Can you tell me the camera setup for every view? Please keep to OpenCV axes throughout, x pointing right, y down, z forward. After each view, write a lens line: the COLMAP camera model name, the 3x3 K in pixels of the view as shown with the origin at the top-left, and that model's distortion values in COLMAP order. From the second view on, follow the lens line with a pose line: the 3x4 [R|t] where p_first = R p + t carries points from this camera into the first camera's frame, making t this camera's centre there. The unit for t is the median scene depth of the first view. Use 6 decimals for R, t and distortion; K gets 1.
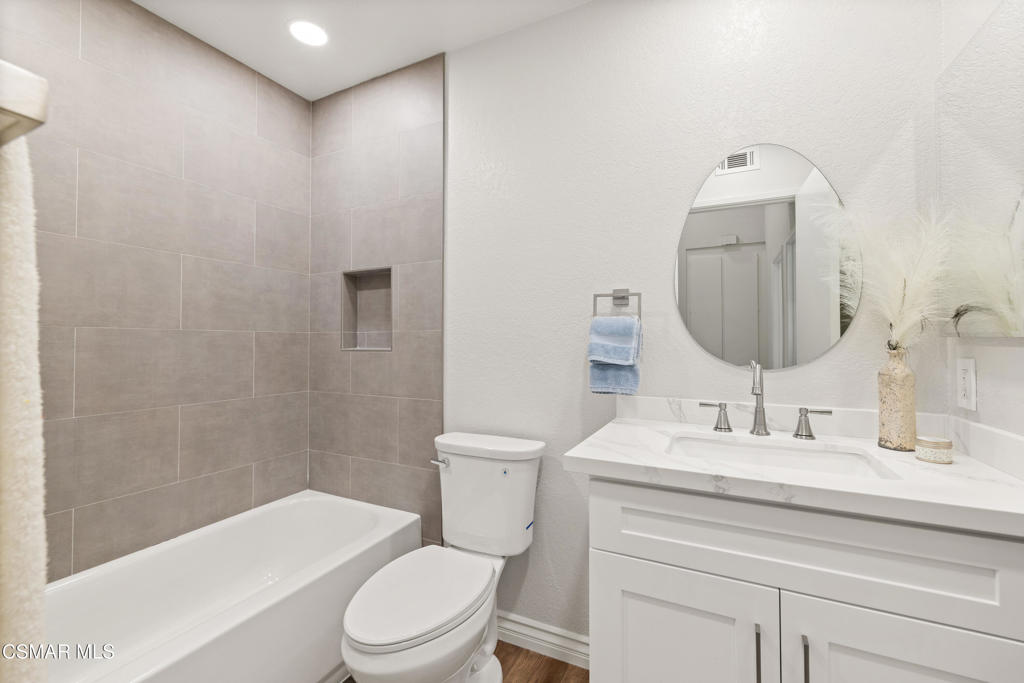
lens RADIAL K [[434.1, 0, 512.0], [0, 434.1, 343.0], [0, 0, 1]] dist [0.002866, 0.000197]
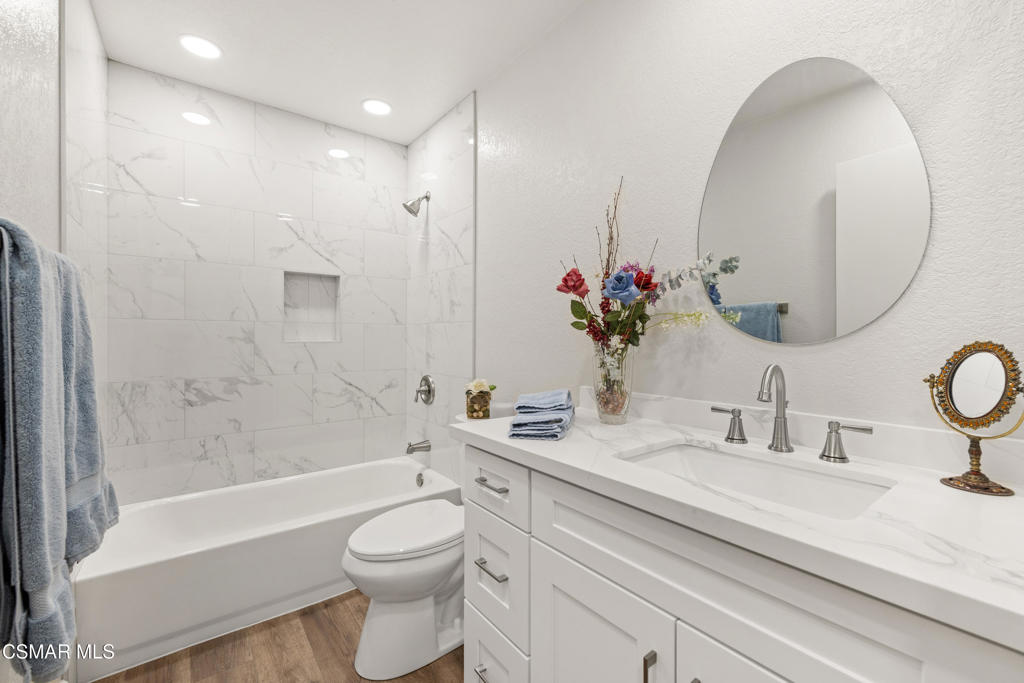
lens RADIAL K [[434.1, 0, 507.9], [0, 434.1, 340.6], [0, 0, 1]] dist [0.002866, 0.000197]
pose [[0.880764, -0.003089, -0.473546, 0.509724], [0.003617, 0.999993, 0.000203, 0.002678], [0.473542, -0.001891, 0.880769, 0.041977]]
